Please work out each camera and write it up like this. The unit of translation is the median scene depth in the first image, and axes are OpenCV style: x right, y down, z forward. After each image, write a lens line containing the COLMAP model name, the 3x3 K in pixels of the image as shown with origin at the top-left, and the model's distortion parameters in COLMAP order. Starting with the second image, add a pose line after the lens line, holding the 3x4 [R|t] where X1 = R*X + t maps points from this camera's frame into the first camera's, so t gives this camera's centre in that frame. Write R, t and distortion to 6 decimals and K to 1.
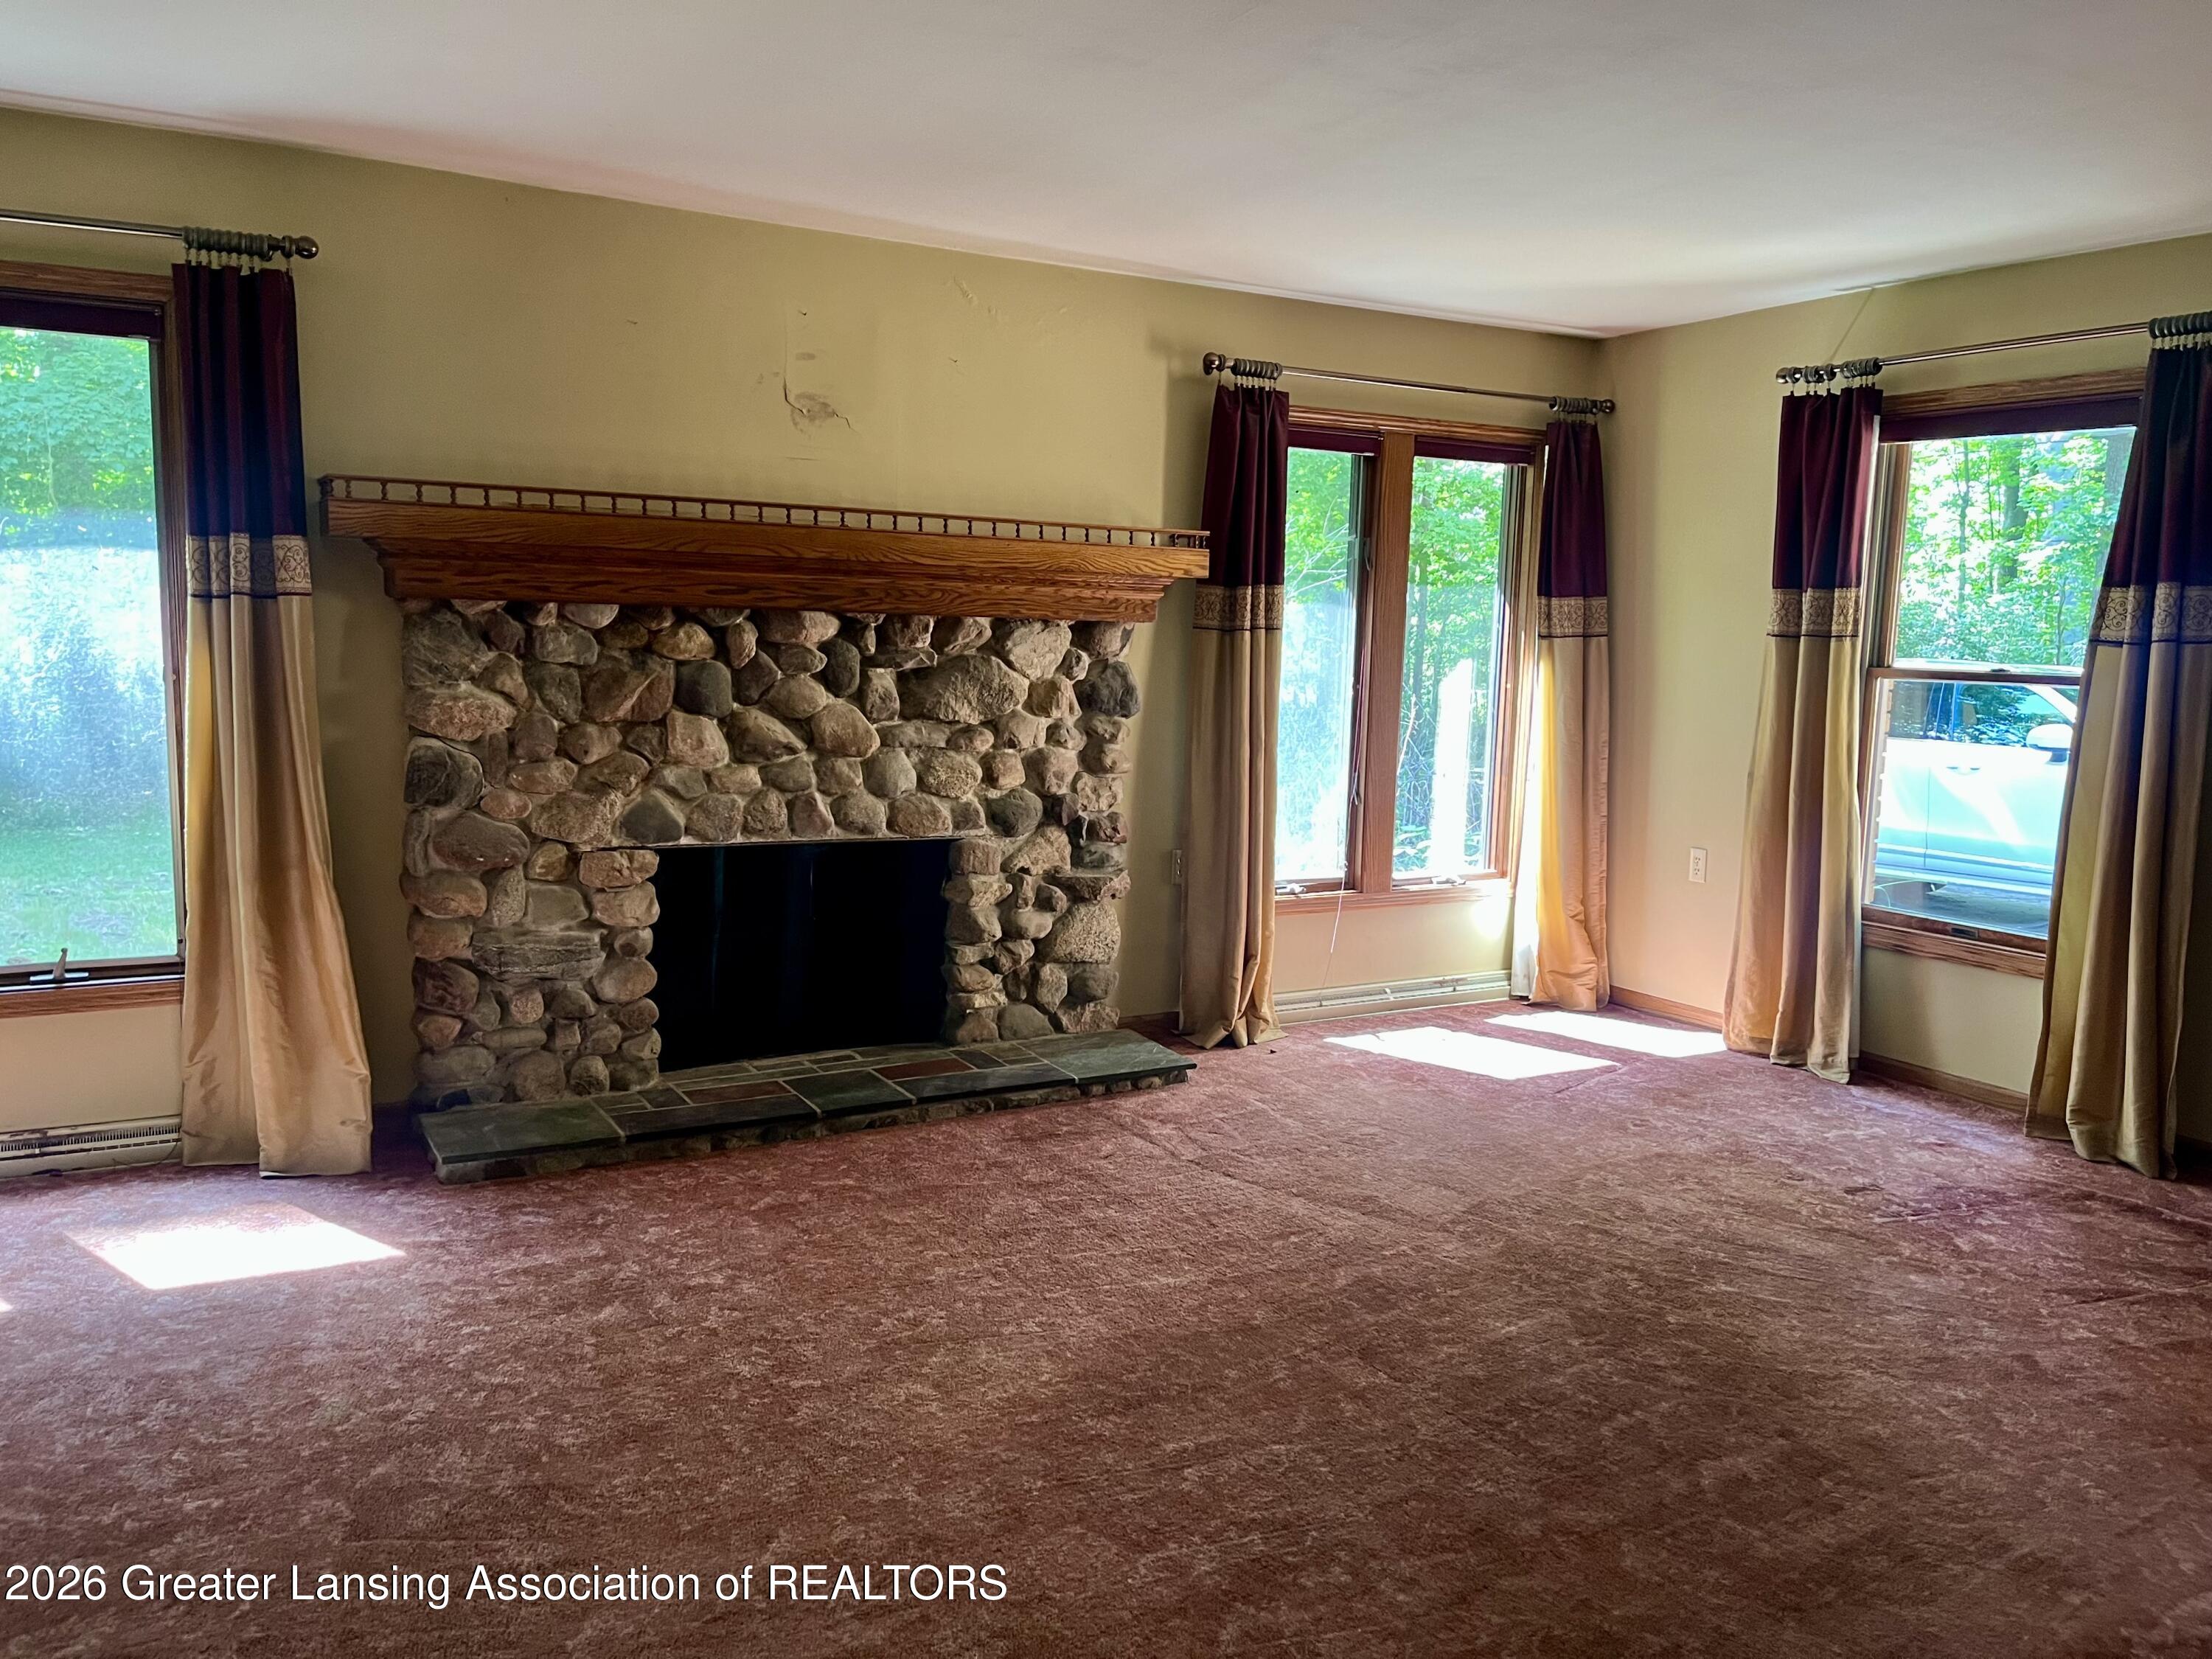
lens RADIAL K [[1687.7, 0, 1106.0], [0, 1687.7, 829.5], [0, 0, 1]] dist [0.119386, -0.175928]
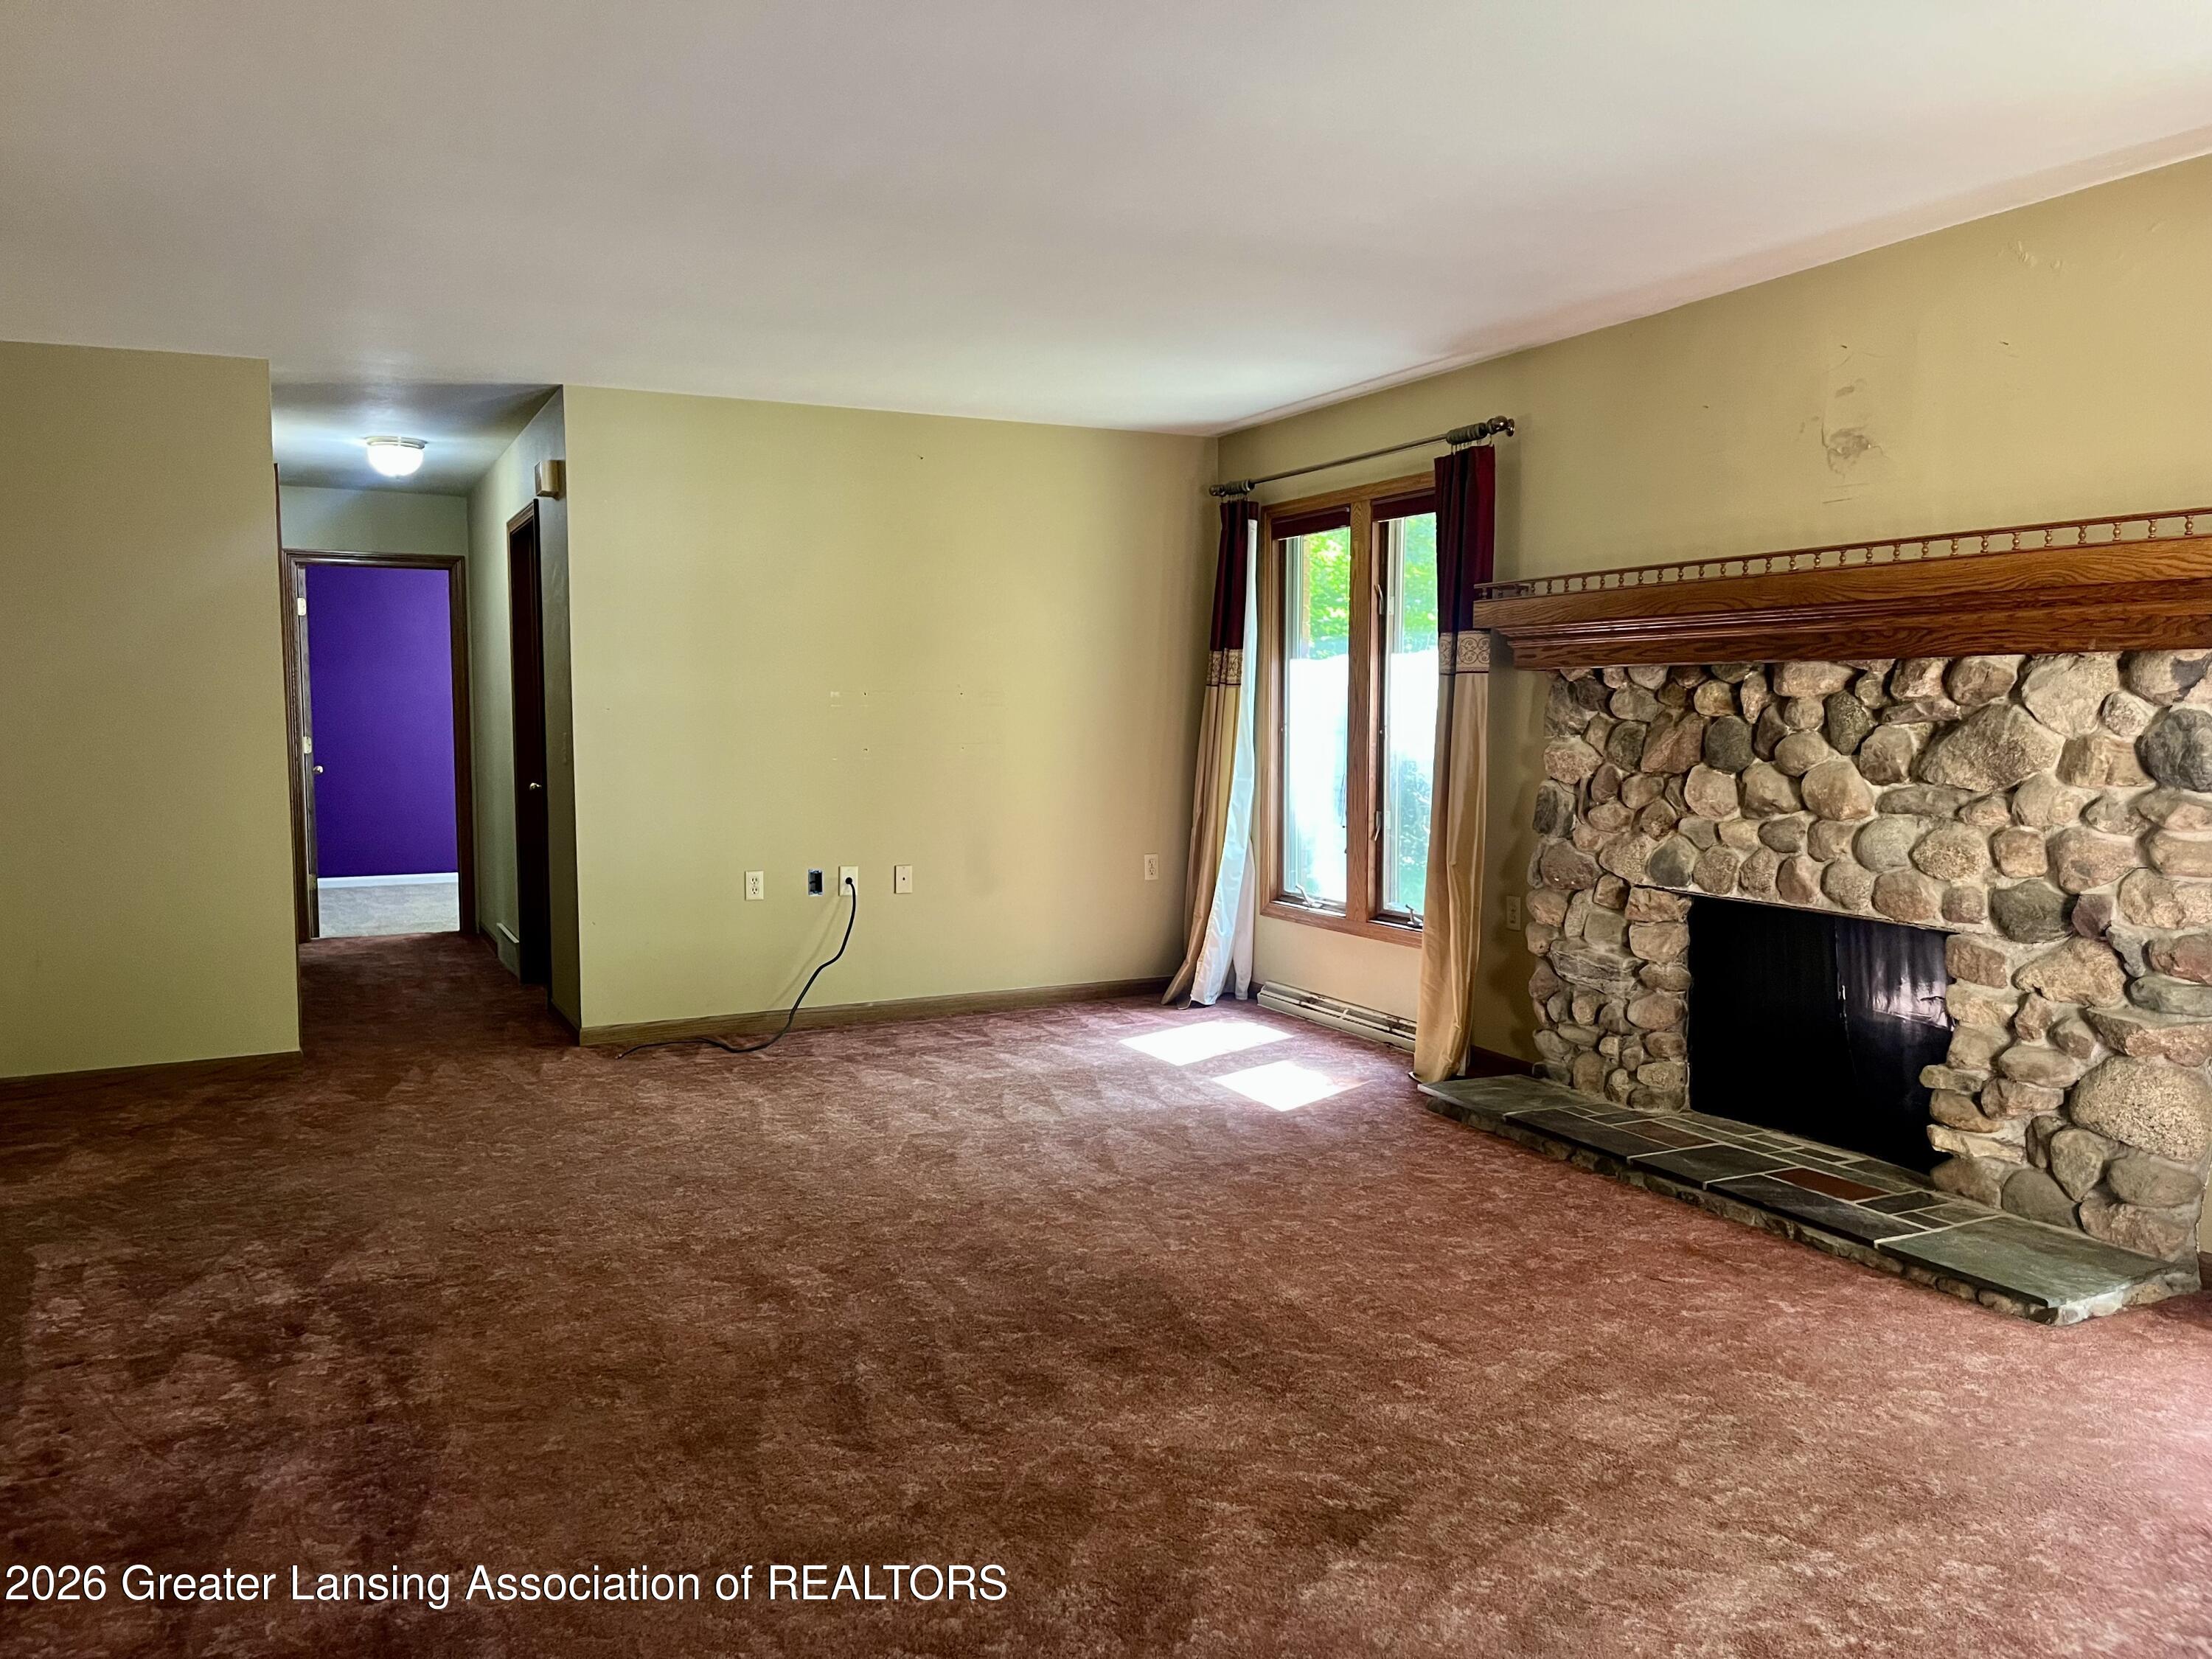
lens RADIAL K [[1662.4, 0, 1106.0], [0, 1662.4, 829.5], [0, 0, 1]] dist [-0.000900, -0.002595]
pose [[-0.074062, 0.044118, -0.996277, 0.790198], [-0.121088, 0.991231, 0.052896, -0.039249], [0.989875, 0.124555, -0.068071, 0.705964]]
